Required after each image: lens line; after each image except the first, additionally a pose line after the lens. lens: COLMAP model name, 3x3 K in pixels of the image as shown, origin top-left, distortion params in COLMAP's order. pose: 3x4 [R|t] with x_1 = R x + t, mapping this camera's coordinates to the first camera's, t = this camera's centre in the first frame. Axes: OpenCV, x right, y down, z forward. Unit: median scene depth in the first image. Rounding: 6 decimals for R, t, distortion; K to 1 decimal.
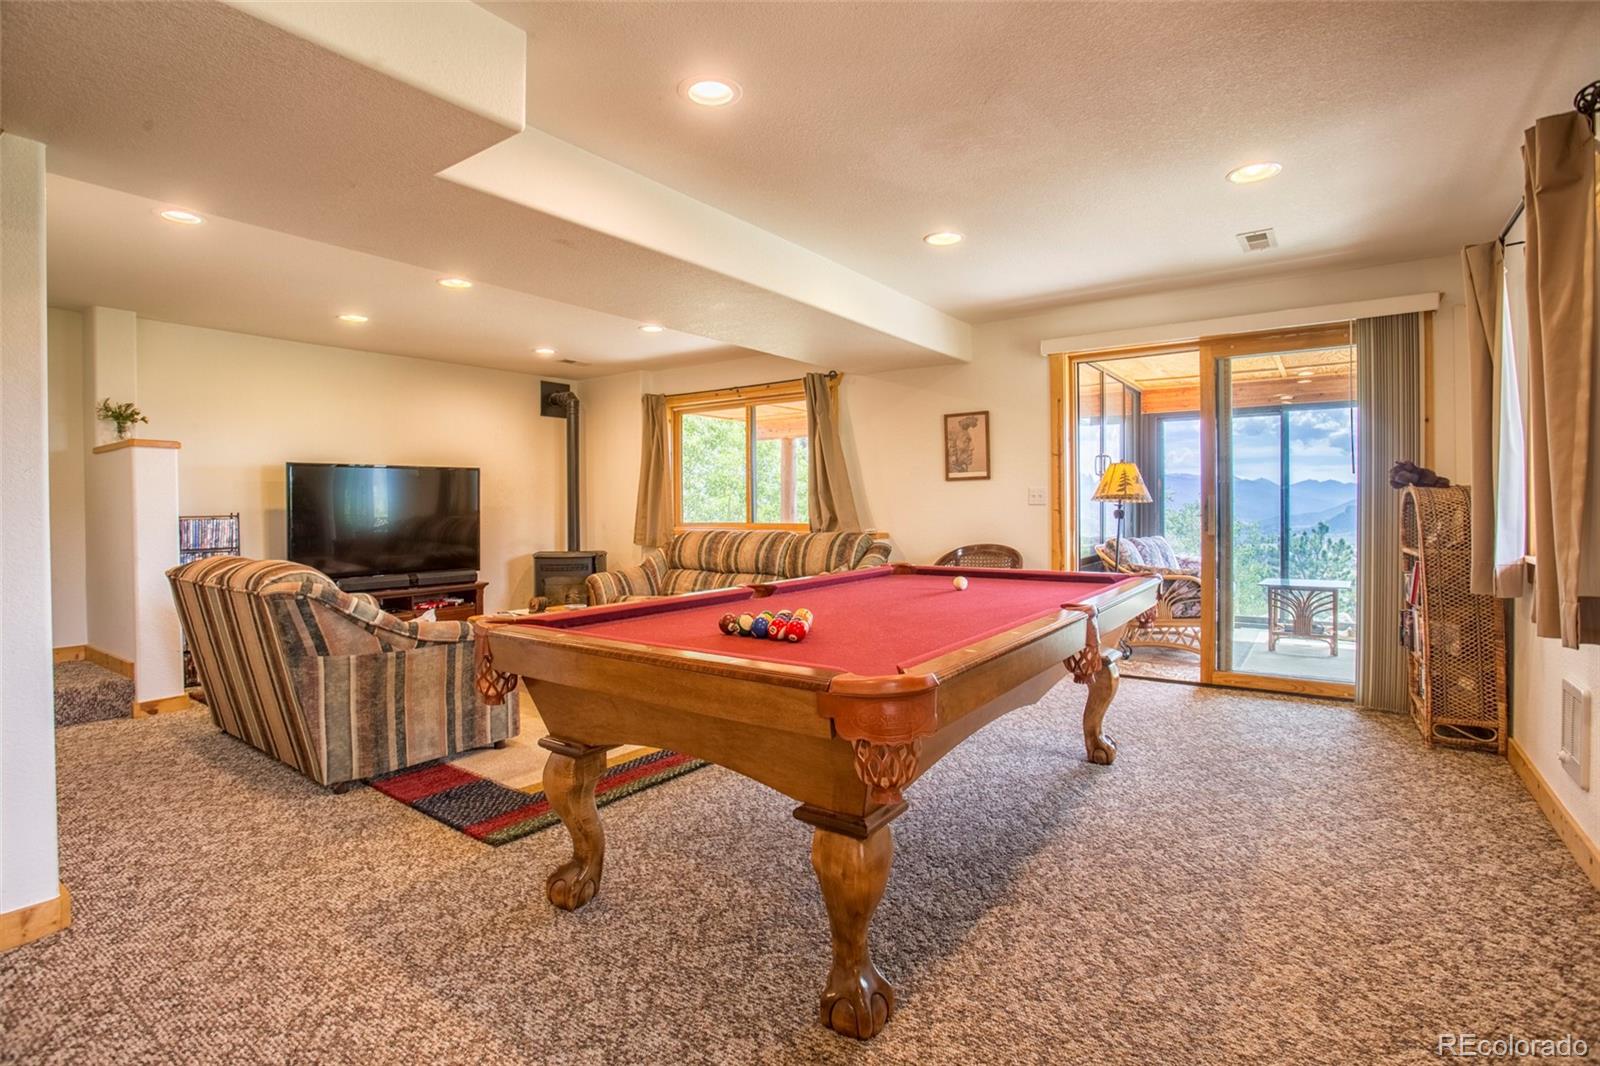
lens RADIAL K [[777.9, 0, 796.1], [0, 777.9, 513.4], [0, 0, 1]] dist [-0.073814, 0.033943]
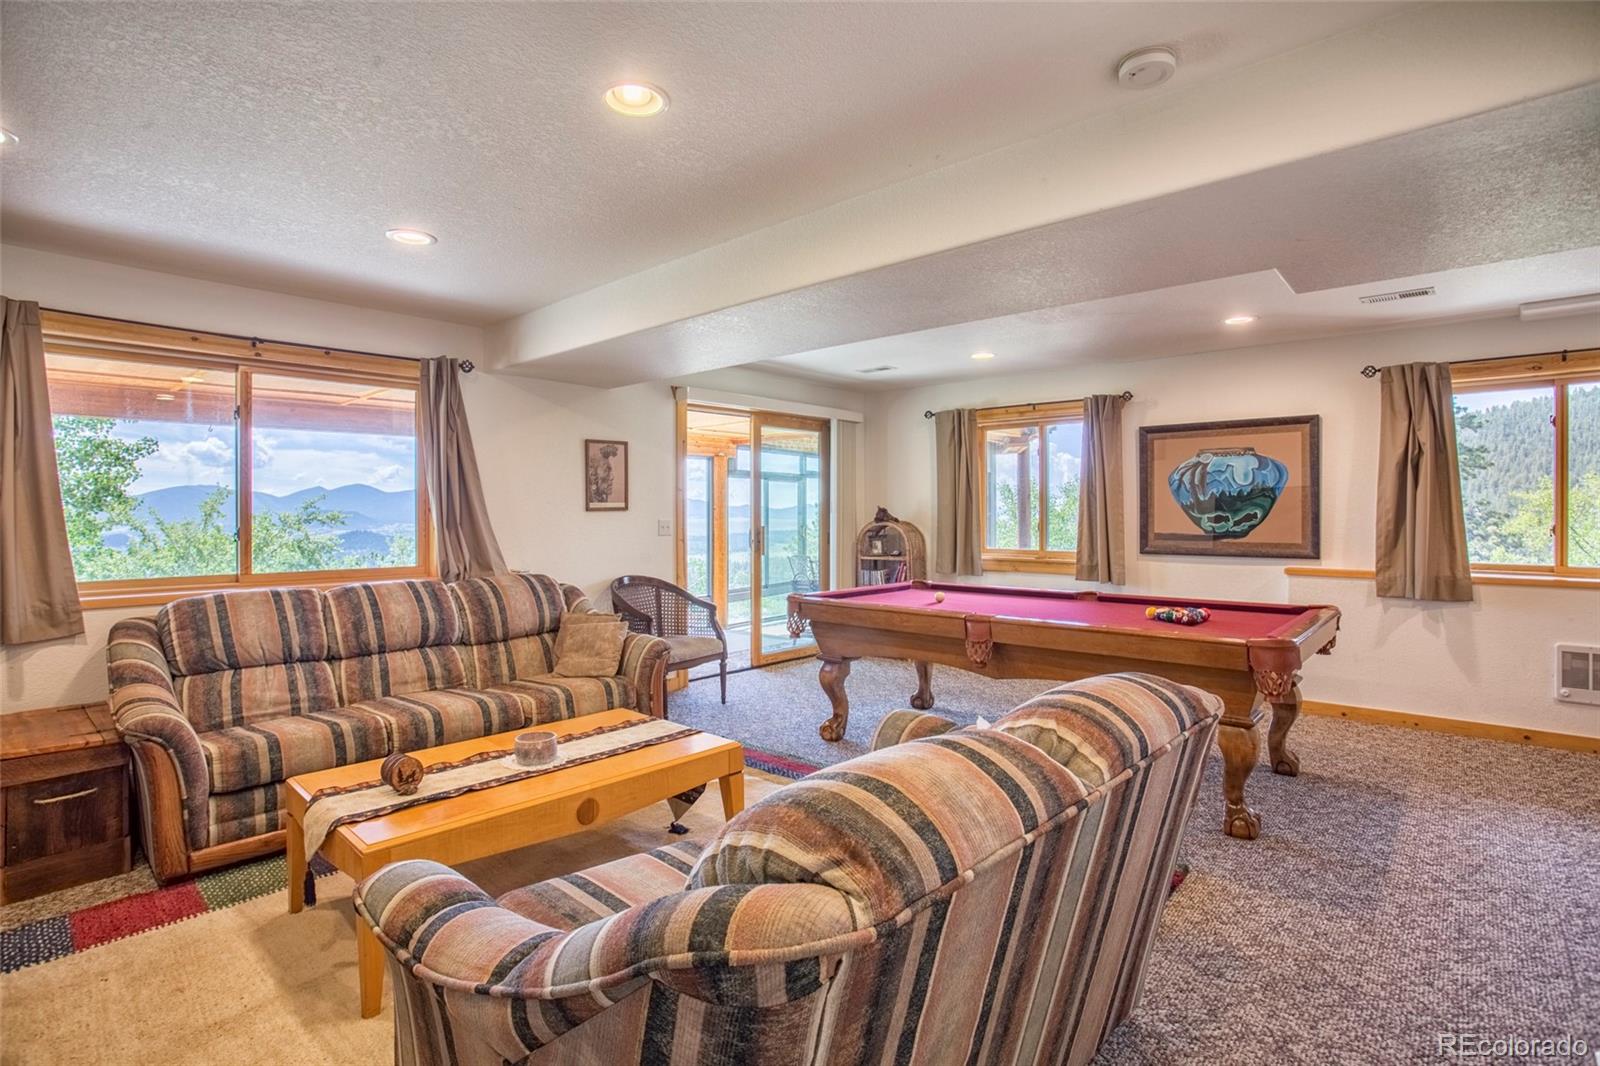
lens RADIAL K [[776.4, 0, 795.3], [0, 776.4, 514.0], [0, 0, 1]] dist [-0.062826, 0.026717]
pose [[0.120935, 0.005254, 0.992647, -0.704603], [0.012951, 0.999893, -0.006870, -0.029403], [-0.992576, 0.013687, 0.120854, 0.654578]]
